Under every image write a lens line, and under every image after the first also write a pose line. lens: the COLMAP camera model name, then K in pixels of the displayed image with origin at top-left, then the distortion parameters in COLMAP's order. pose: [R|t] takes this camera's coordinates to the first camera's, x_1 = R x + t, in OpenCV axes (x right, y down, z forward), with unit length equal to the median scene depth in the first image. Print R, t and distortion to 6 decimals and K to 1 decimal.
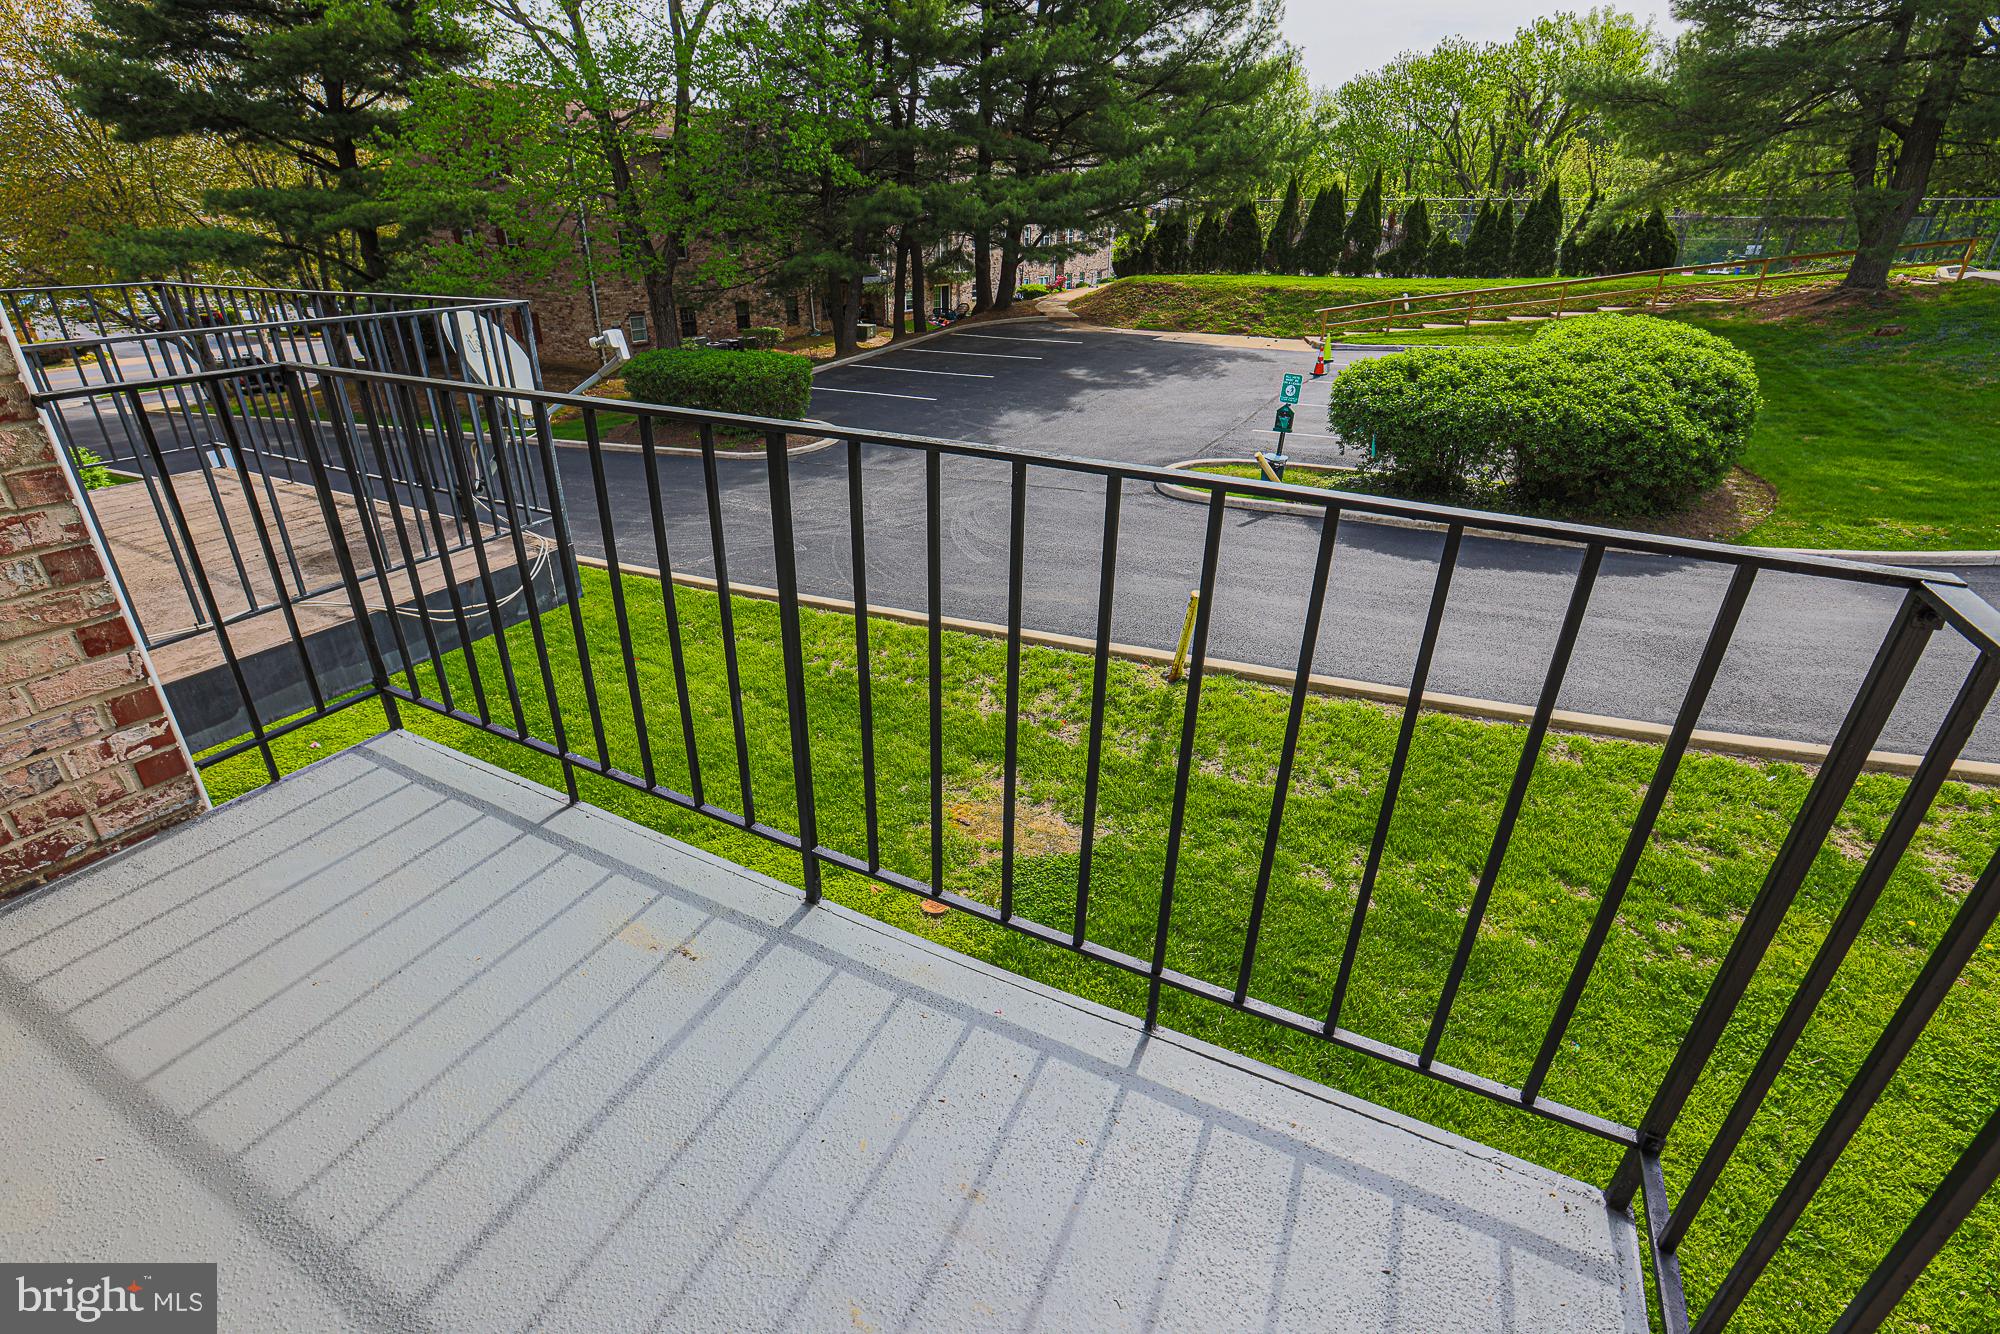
lens RADIAL K [[922.2, 0, 990.0], [0, 922.2, 658.4], [0, 0, 1]] dist [-0.051237, 0.018490]
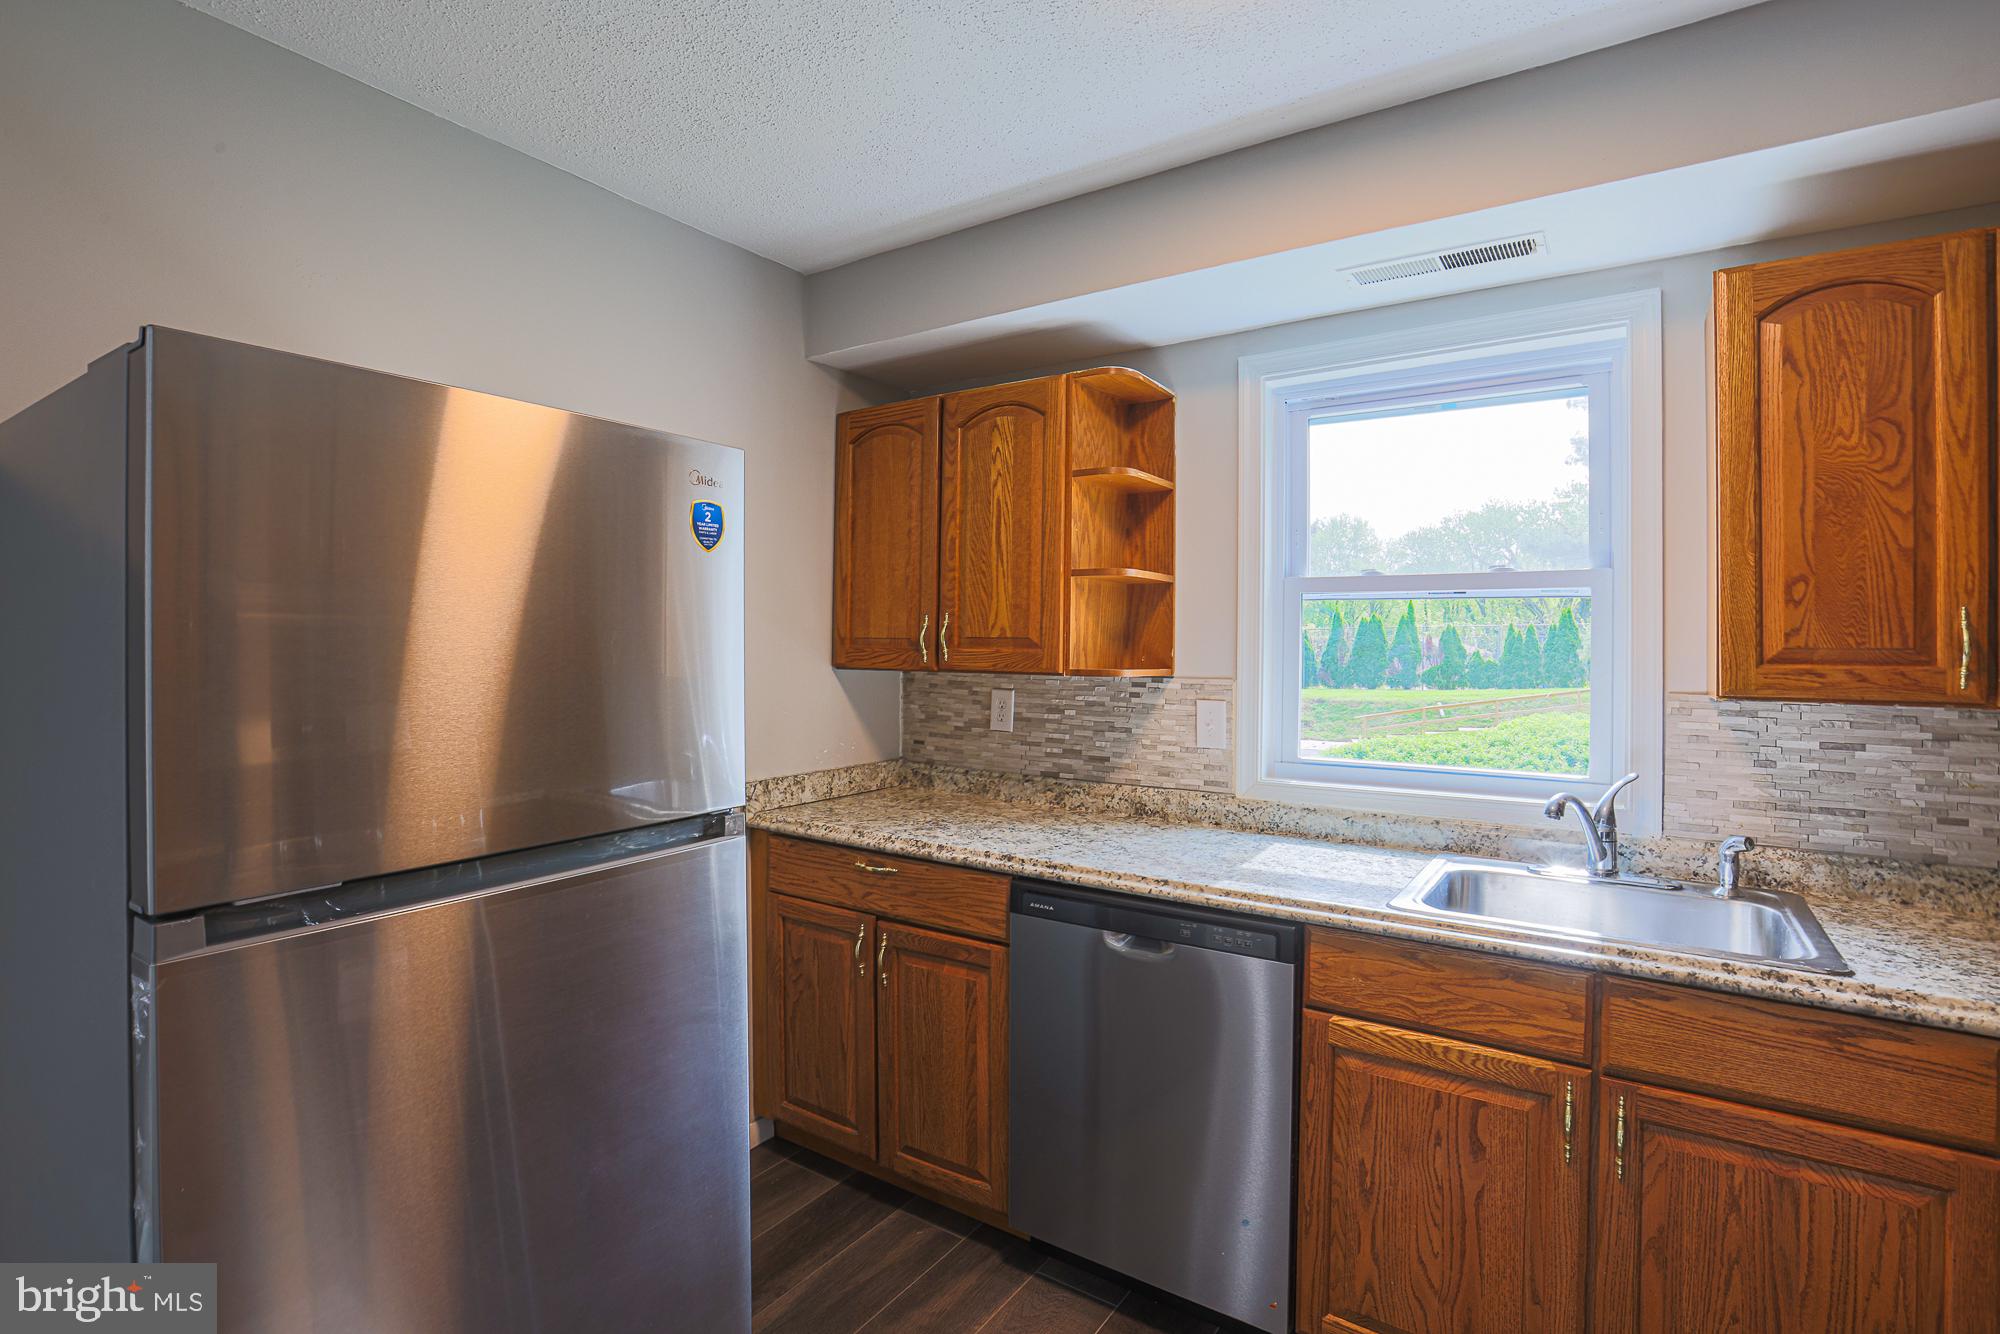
lens RADIAL K [[940.3, 0, 982.8], [0, 940.3, 637.8], [0, 0, 1]] dist [-0.048236, 0.016764]
pose [[0.990847, -0.001658, -0.134983, 0.064150], [-0.057716, 0.898721, -0.434706, 0.081086], [0.122033, 0.438517, 0.890399, -0.181254]]
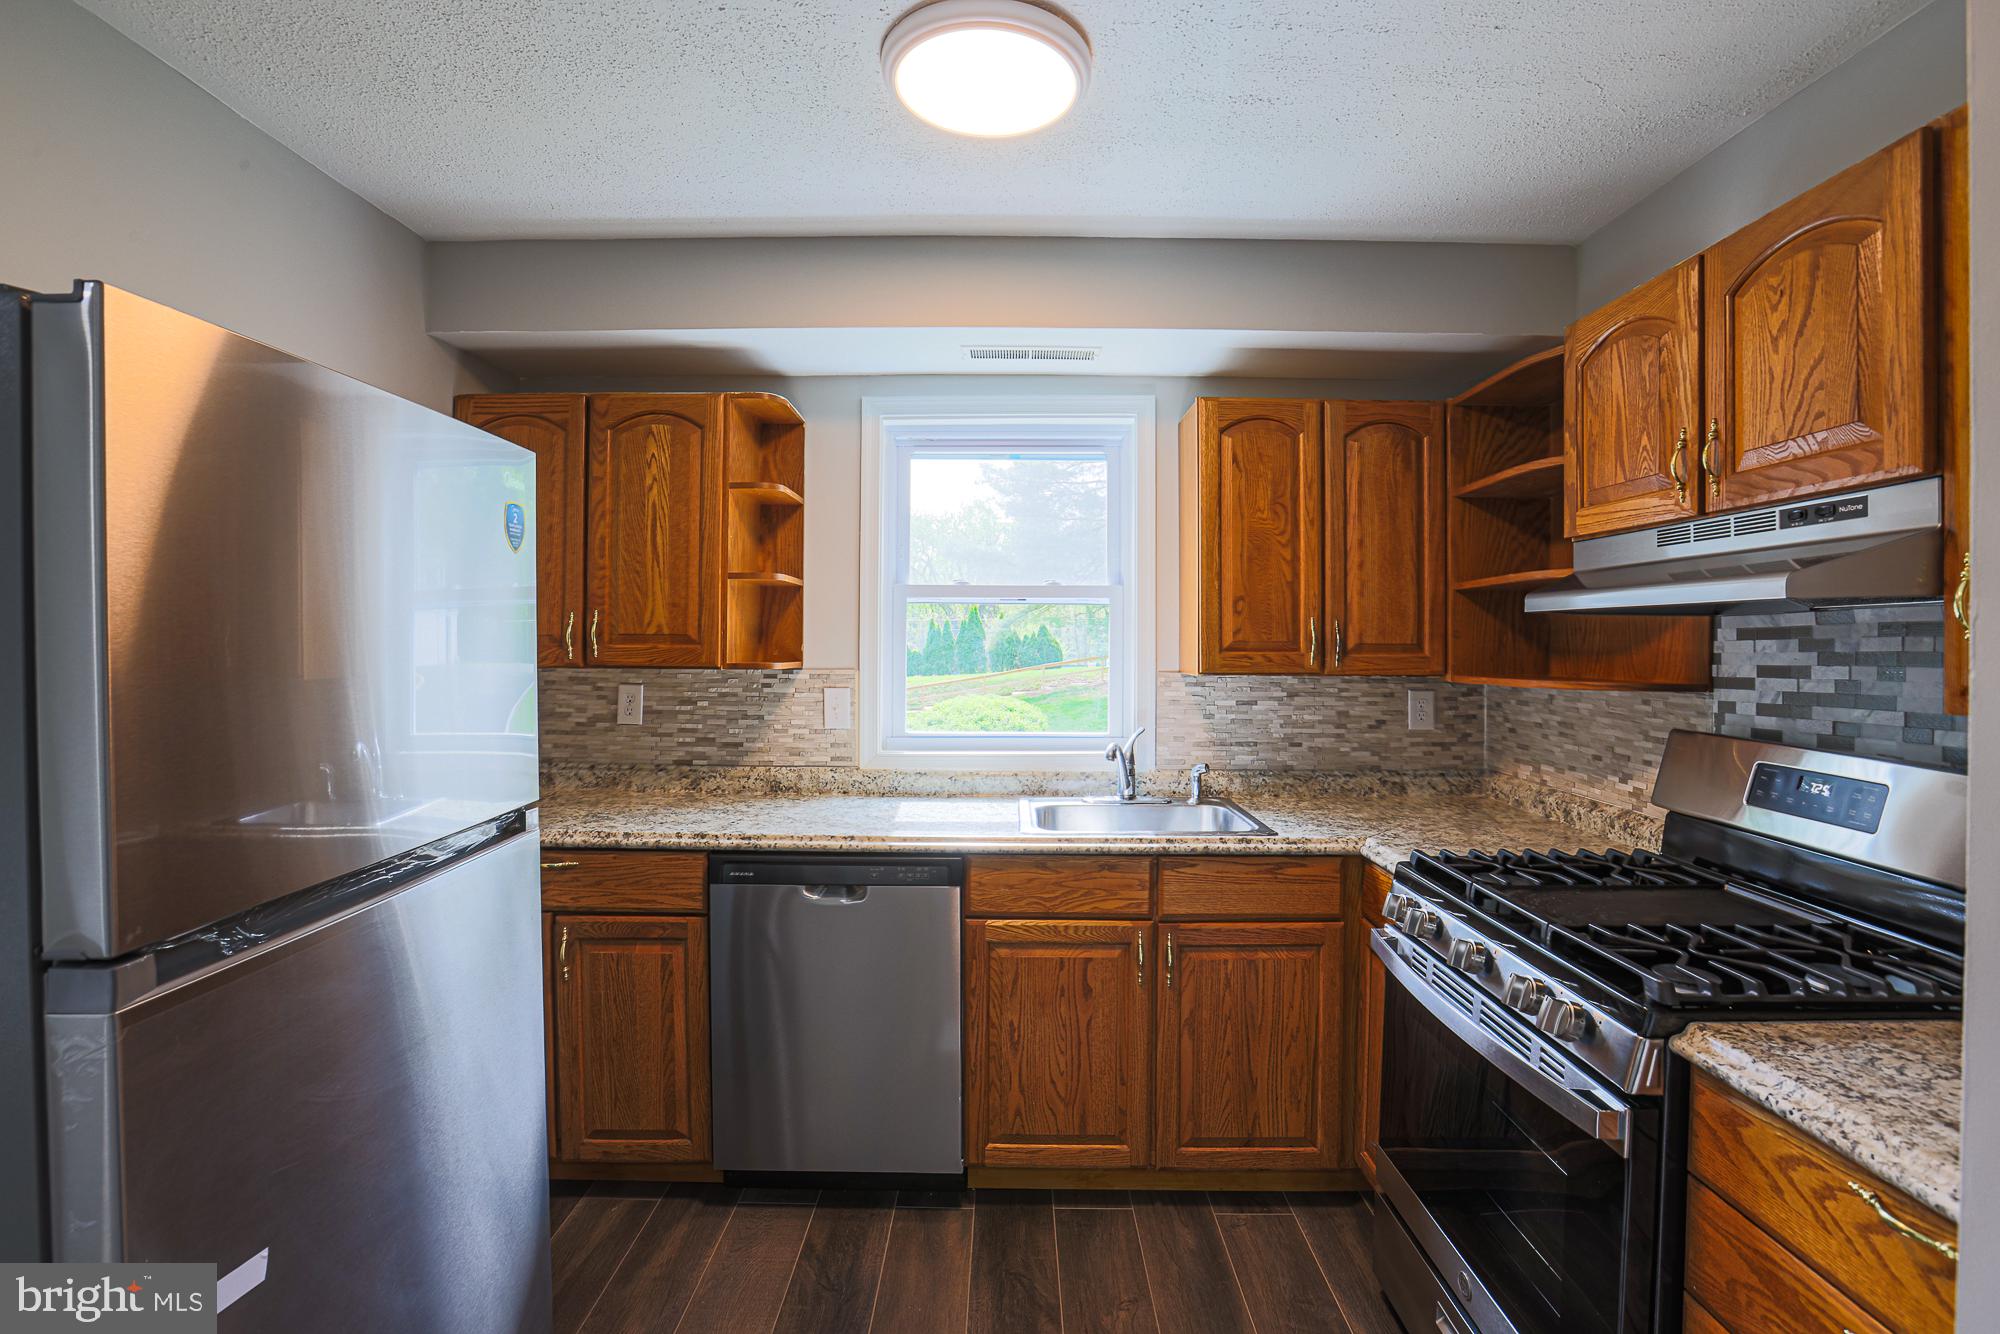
lens RADIAL K [[922.2, 0, 996.2], [0, 922.2, 639.7], [0, 0, 1]] dist [-0.051237, 0.018490]
pose [[0.895386, -0.004418, 0.445268, 0.038361], [0.195493, 0.902331, -0.384164, 0.085333], [-0.400082, 0.431022, 0.808798, -0.190971]]
